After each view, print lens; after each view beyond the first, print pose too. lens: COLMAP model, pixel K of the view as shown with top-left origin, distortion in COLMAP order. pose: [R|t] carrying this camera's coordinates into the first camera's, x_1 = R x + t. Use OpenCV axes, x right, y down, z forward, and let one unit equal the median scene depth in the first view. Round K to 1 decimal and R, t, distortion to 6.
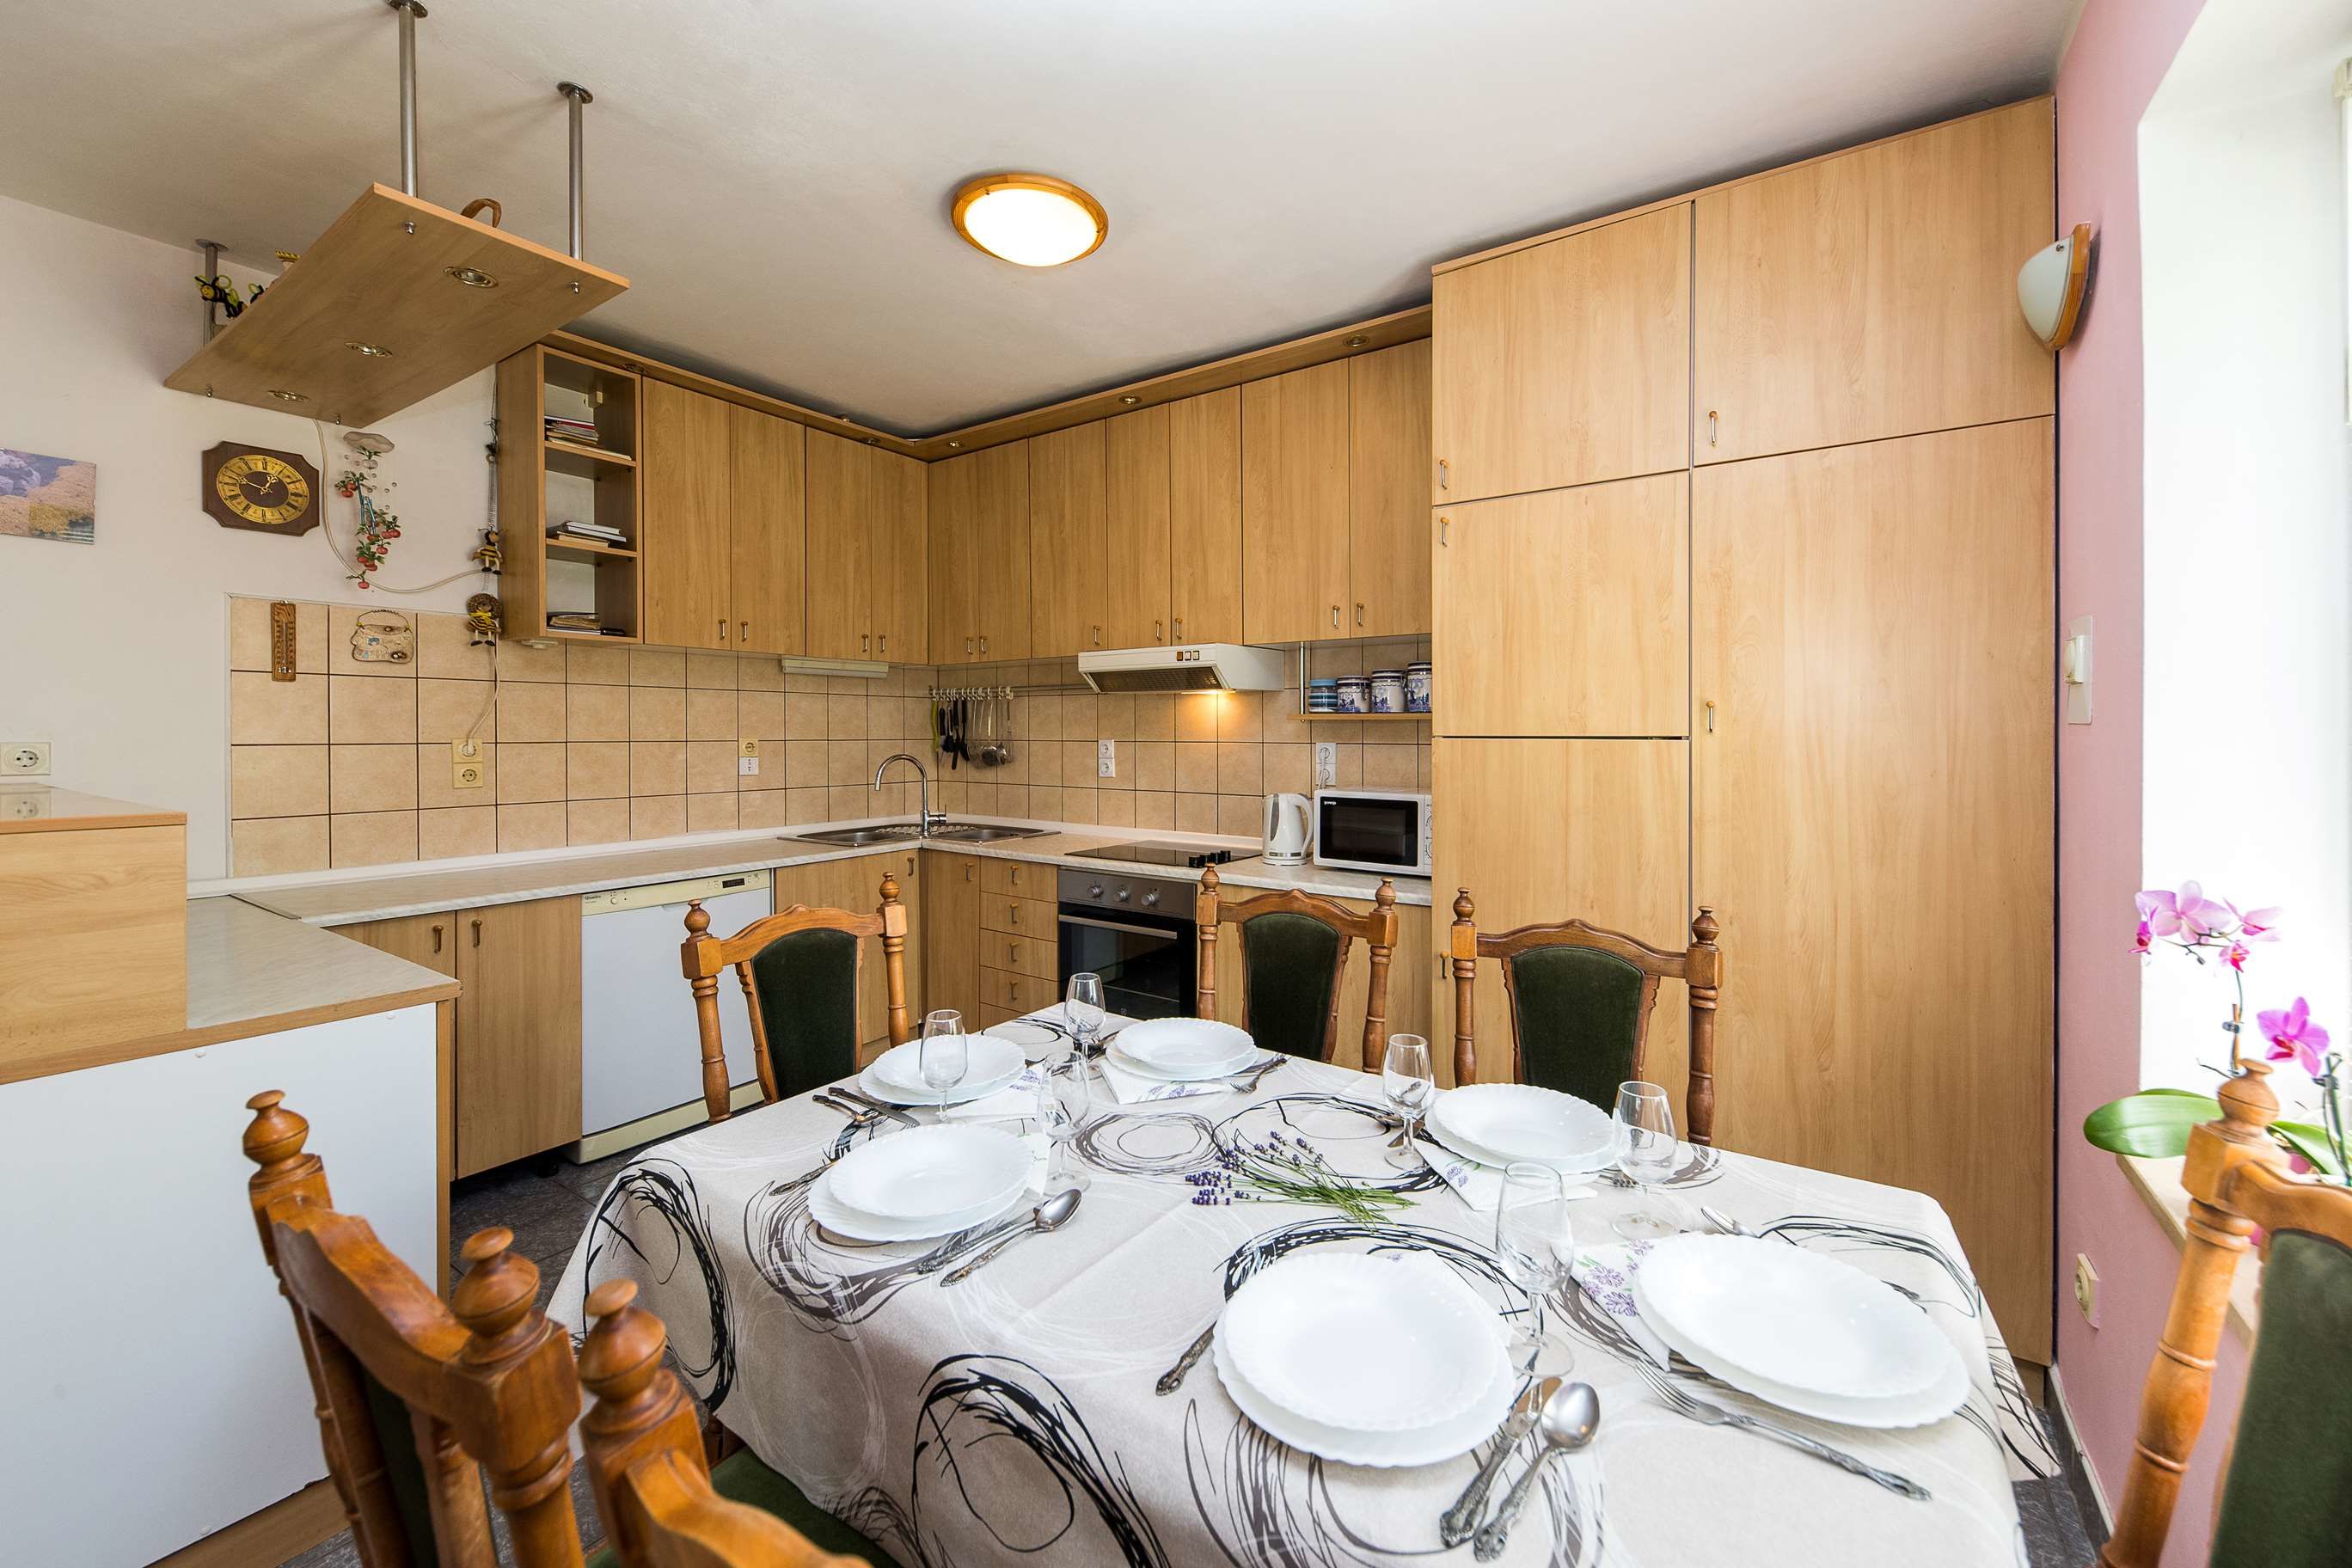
lens RADIAL K [[945.5, 0, 1178.2], [0, 945.5, 739.6], [0, 0, 1]] dist [0.020183, -0.013854]
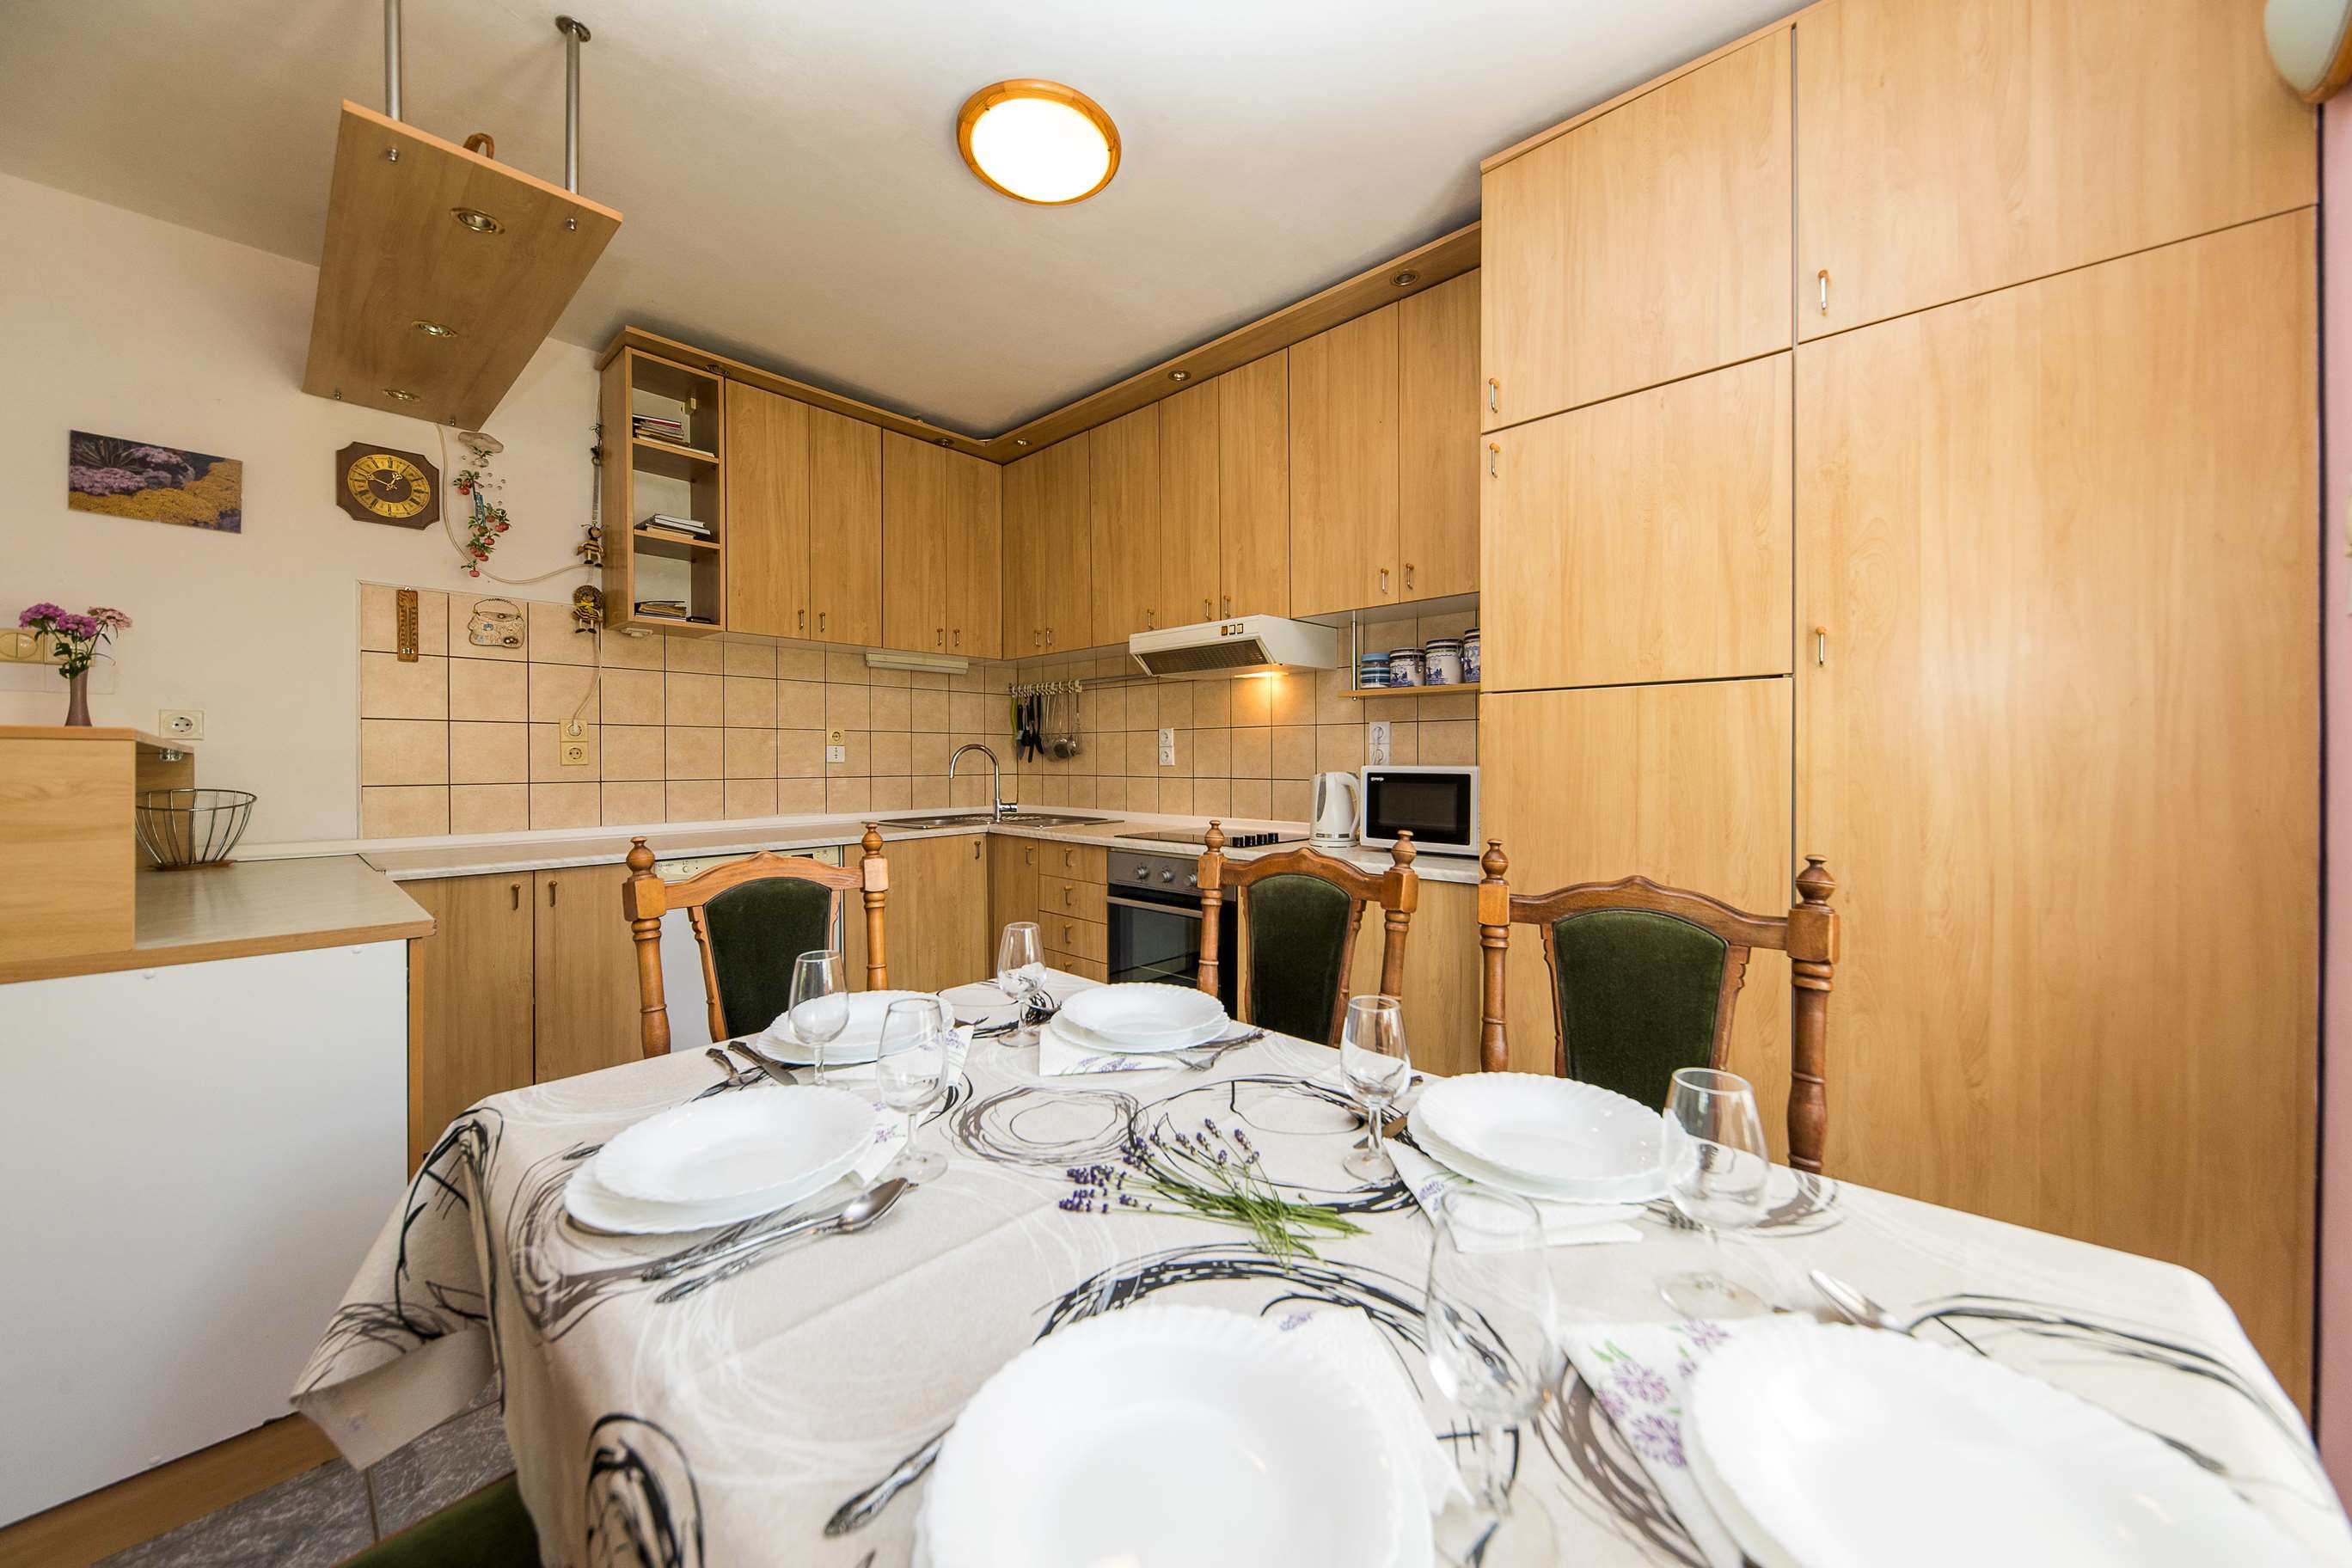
lens RADIAL K [[856.6, 0, 1176.6], [0, 856.6, 759.1], [0, 0, 1]] dist [0.014266, -0.010446]
pose [[0.991849, 0.005404, -0.127306, 0.077514], [-0.006465, 0.999948, -0.007921, 0.060152], [0.127256, 0.008679, 0.991832, 0.143743]]
